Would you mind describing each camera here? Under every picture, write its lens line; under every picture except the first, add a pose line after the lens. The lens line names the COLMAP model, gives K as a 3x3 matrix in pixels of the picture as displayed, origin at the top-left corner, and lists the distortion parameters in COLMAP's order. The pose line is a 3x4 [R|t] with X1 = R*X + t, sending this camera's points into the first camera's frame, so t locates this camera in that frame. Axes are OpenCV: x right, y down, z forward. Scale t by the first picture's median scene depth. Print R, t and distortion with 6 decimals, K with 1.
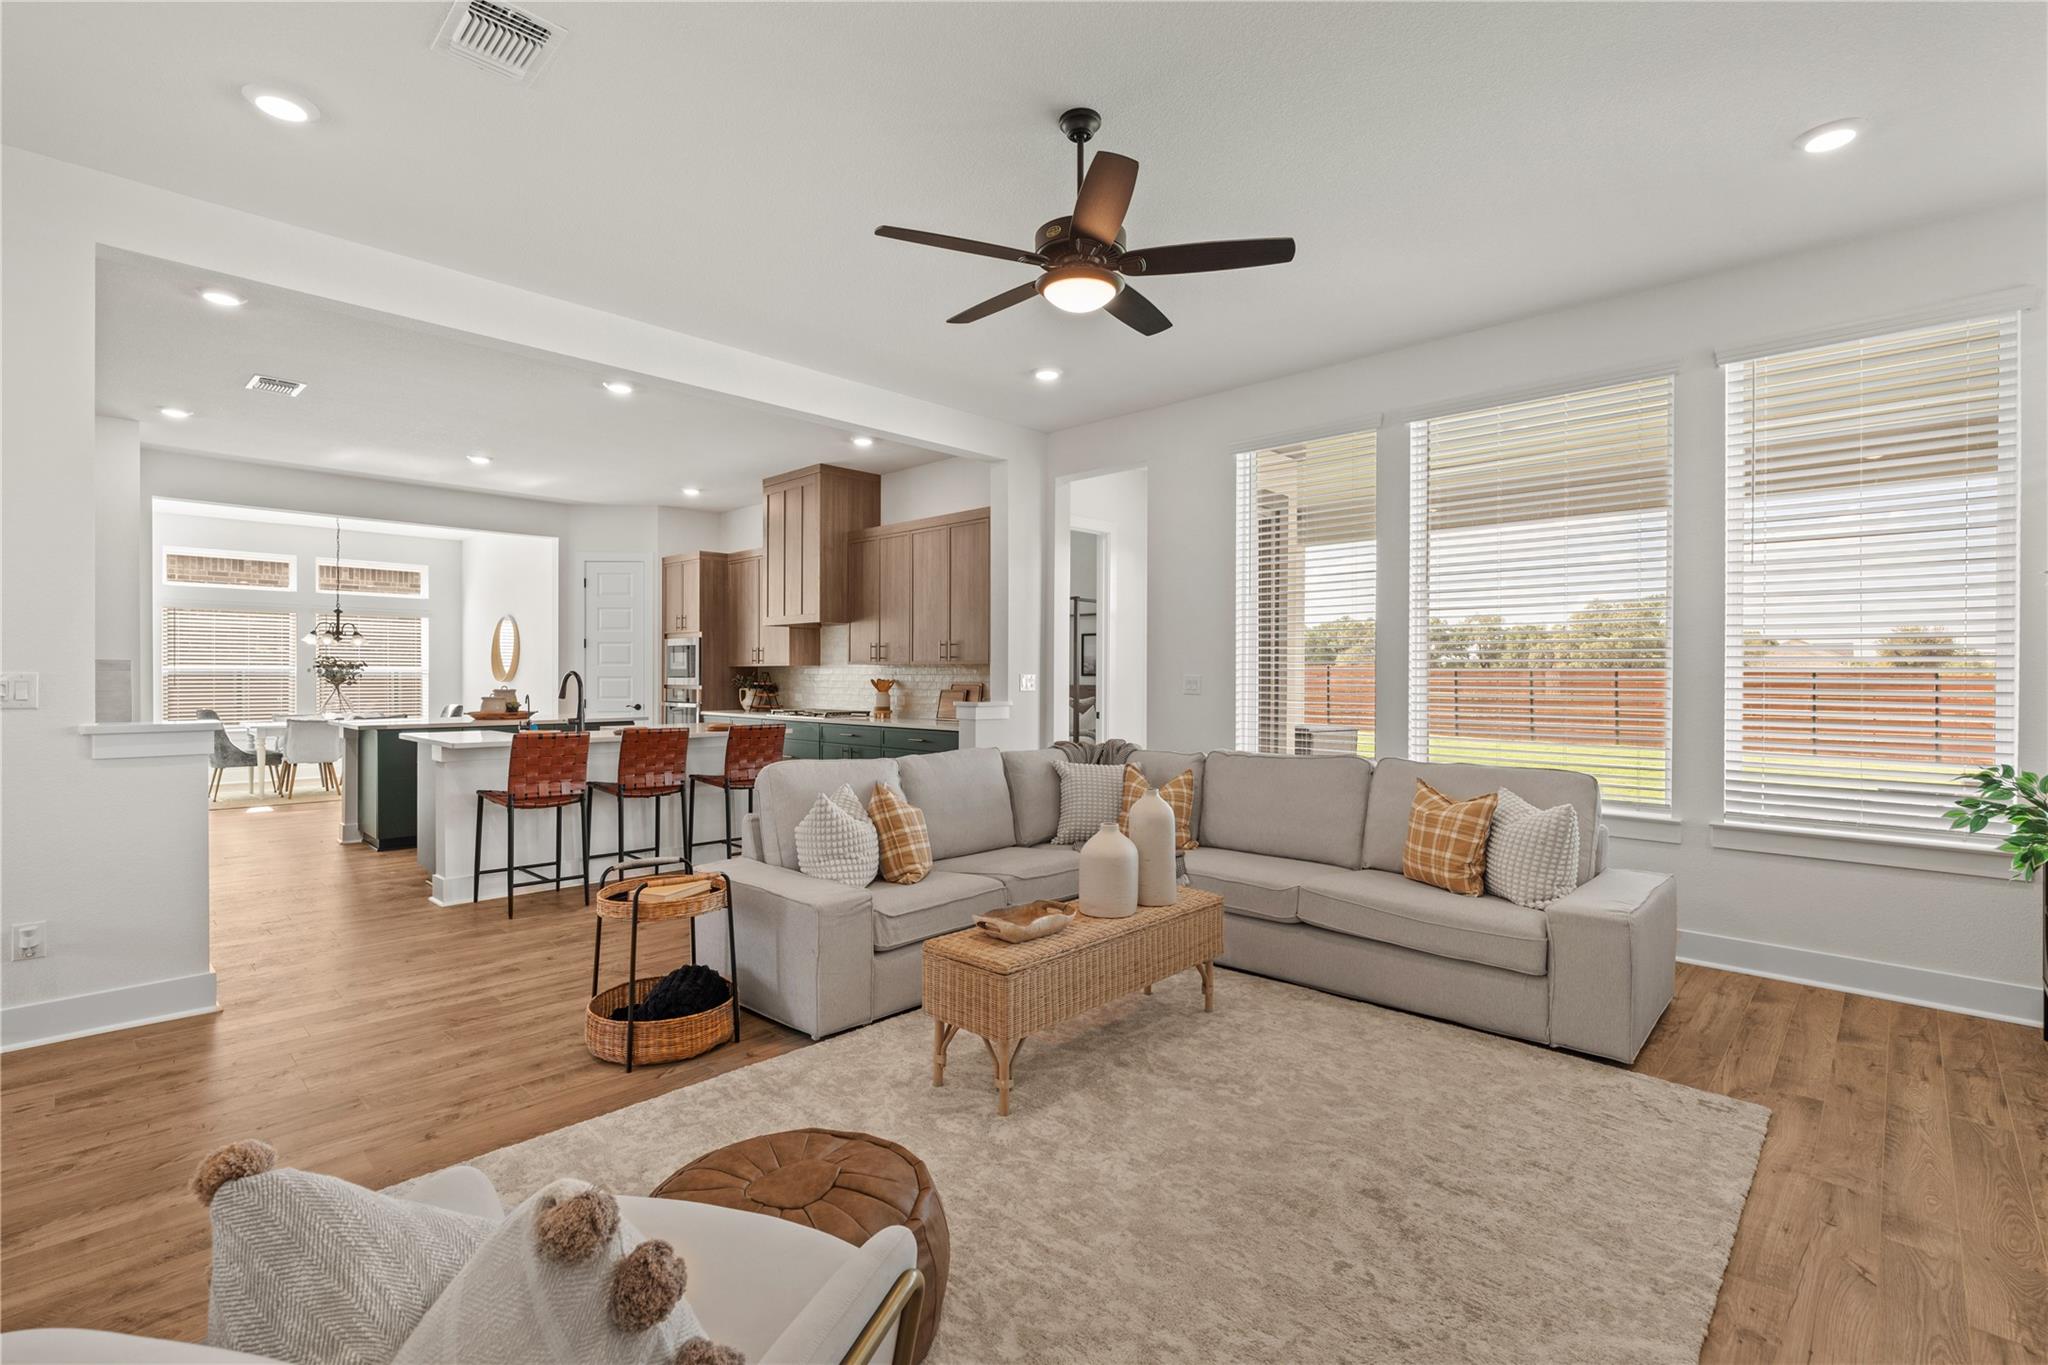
lens RADIAL K [[924.5, 0, 1039.8], [0, 924.5, 687.0], [0, 0, 1]] dist [-0.004354, 0.002792]
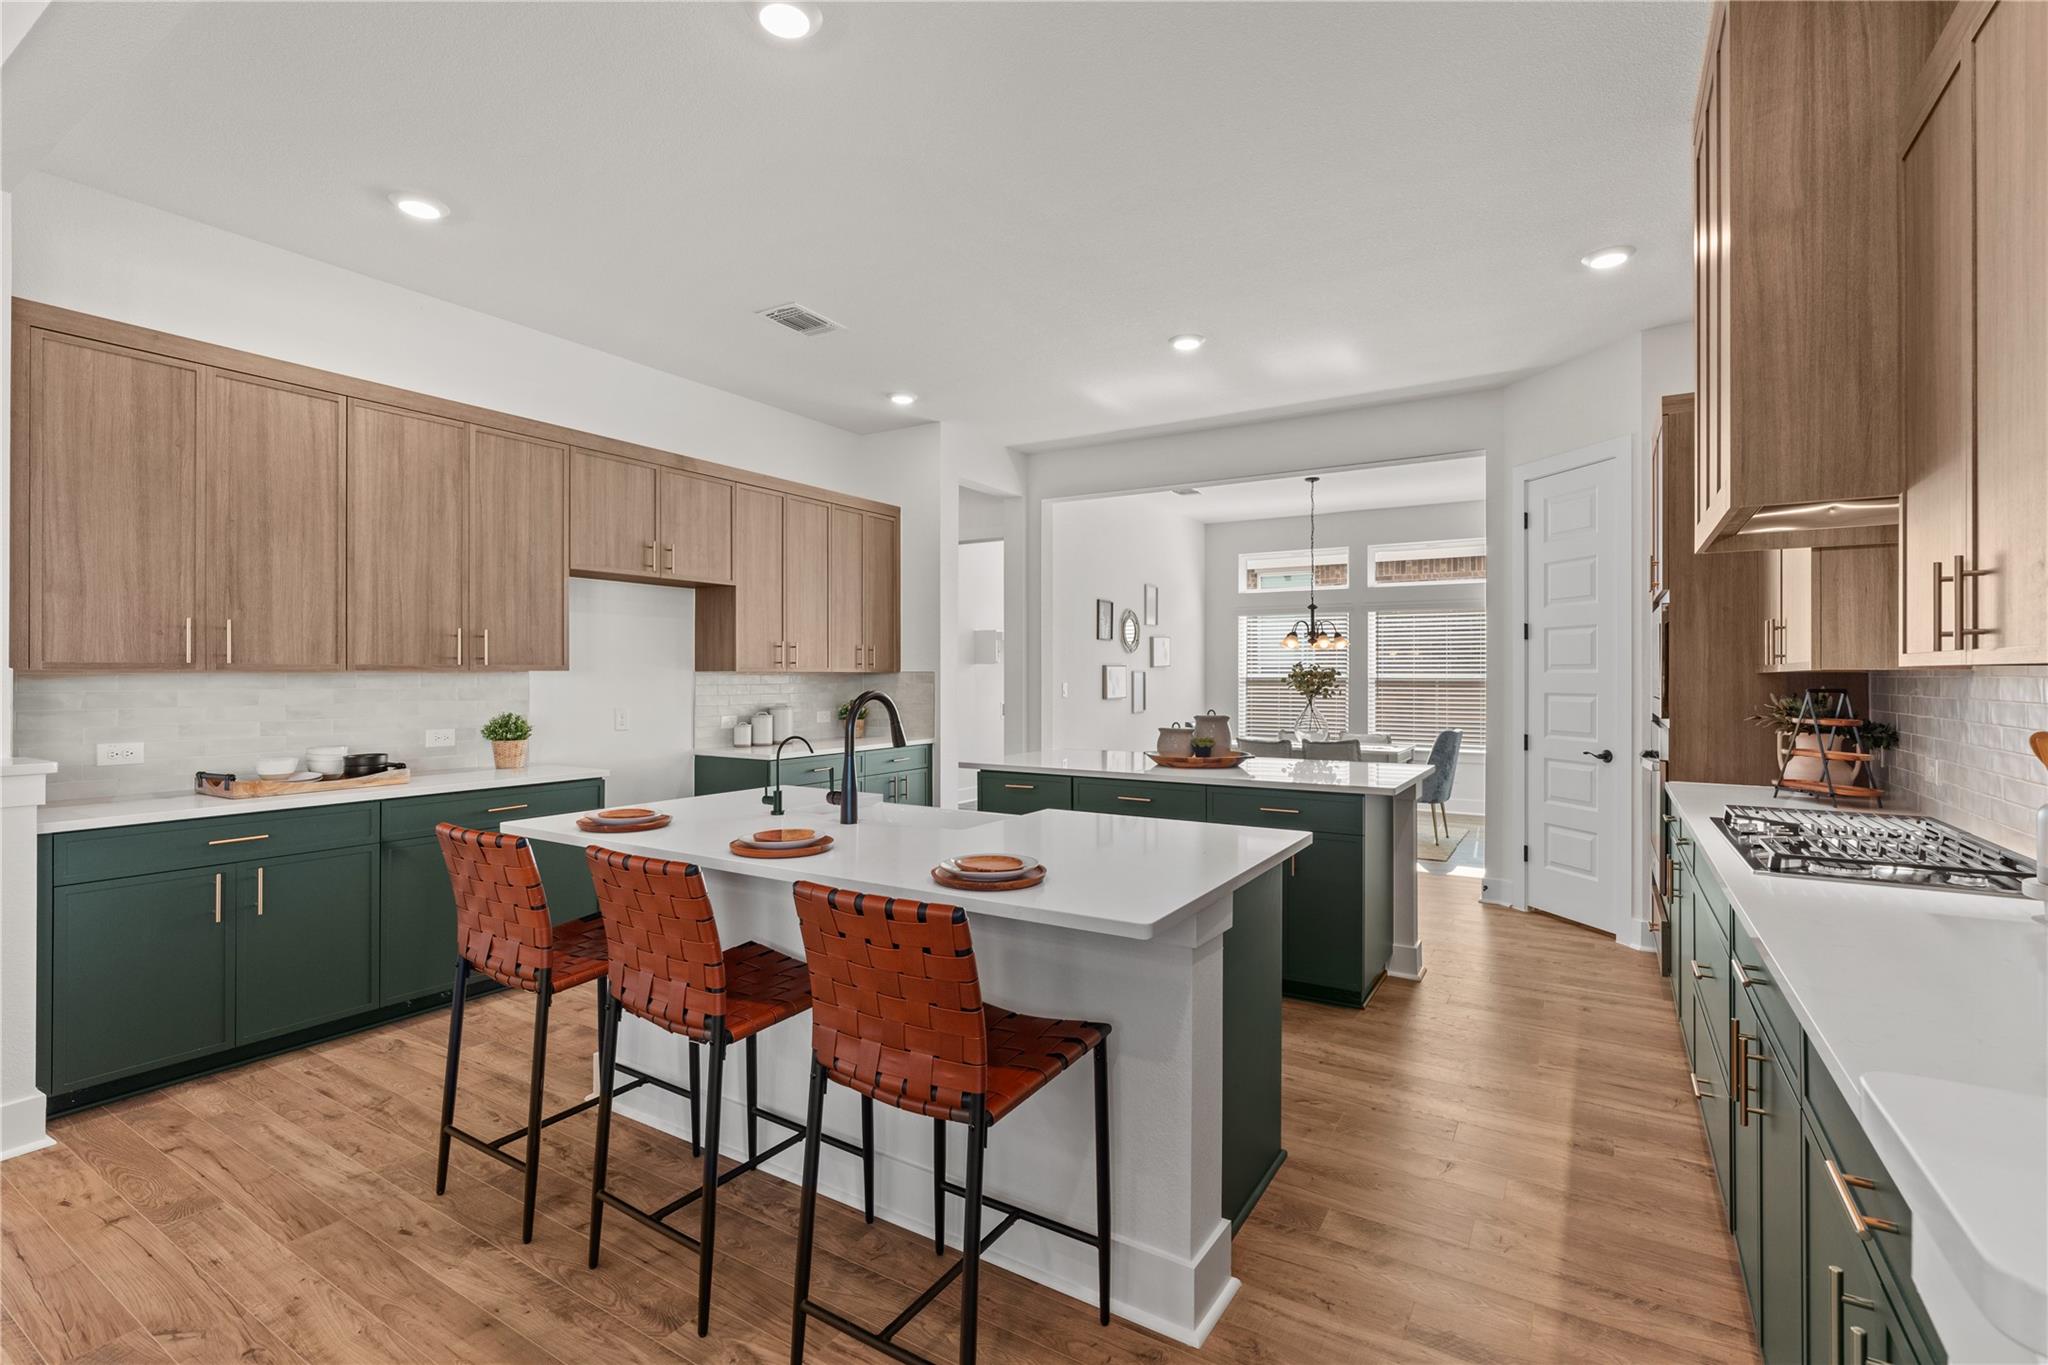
lens RADIAL K [[924.5, 0, 998.6], [0, 924.5, 673.7], [0, 0, 1]] dist [-0.004354, 0.002792]
pose [[0.166162, -0.008762, -0.986060, -0.021902], [-0.013256, 0.999850, -0.011118, -0.011974], [0.986009, 0.014919, 0.166021, 0.638855]]
